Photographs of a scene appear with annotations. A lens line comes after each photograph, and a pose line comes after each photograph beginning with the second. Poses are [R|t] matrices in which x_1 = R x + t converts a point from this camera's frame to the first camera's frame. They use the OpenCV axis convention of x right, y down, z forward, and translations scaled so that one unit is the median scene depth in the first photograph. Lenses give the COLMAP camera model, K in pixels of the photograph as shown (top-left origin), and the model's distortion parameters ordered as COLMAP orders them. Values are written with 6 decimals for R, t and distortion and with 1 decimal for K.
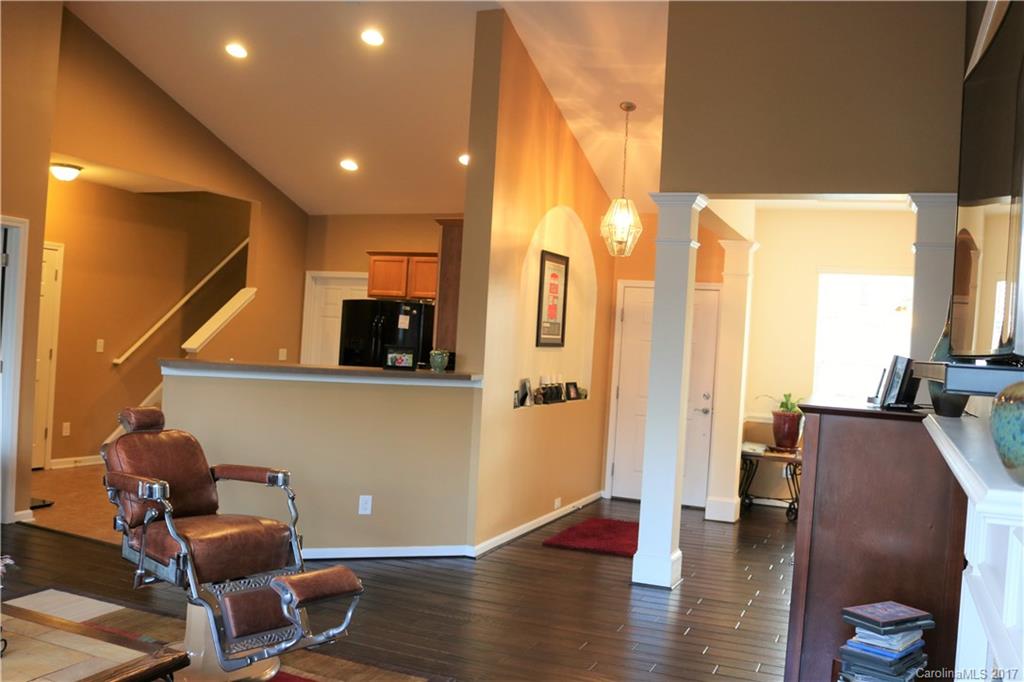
lens RADIAL K [[913.6, 0, 512.0], [0, 913.6, 341.0], [0, 0, 1]] dist [-0.153523, 0.140470]
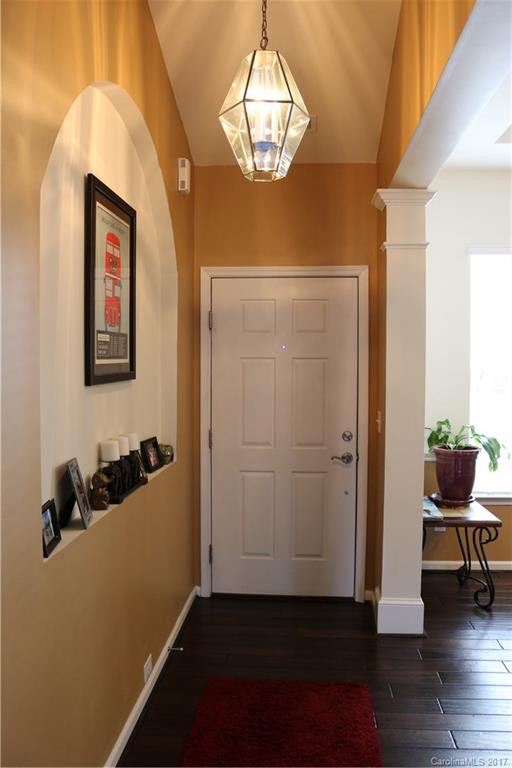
lens RADIAL K [[626.0, 0, 256.0], [0, 626.0, 384.0], [0, 0, 1]] dist [-0.165802, 0.137507]
pose [[0.947052, -0.066883, 0.314038, 0.016106], [0.052690, 0.997178, 0.053476, -0.010922], [-0.316729, -0.034098, 0.947903, 1.110759]]
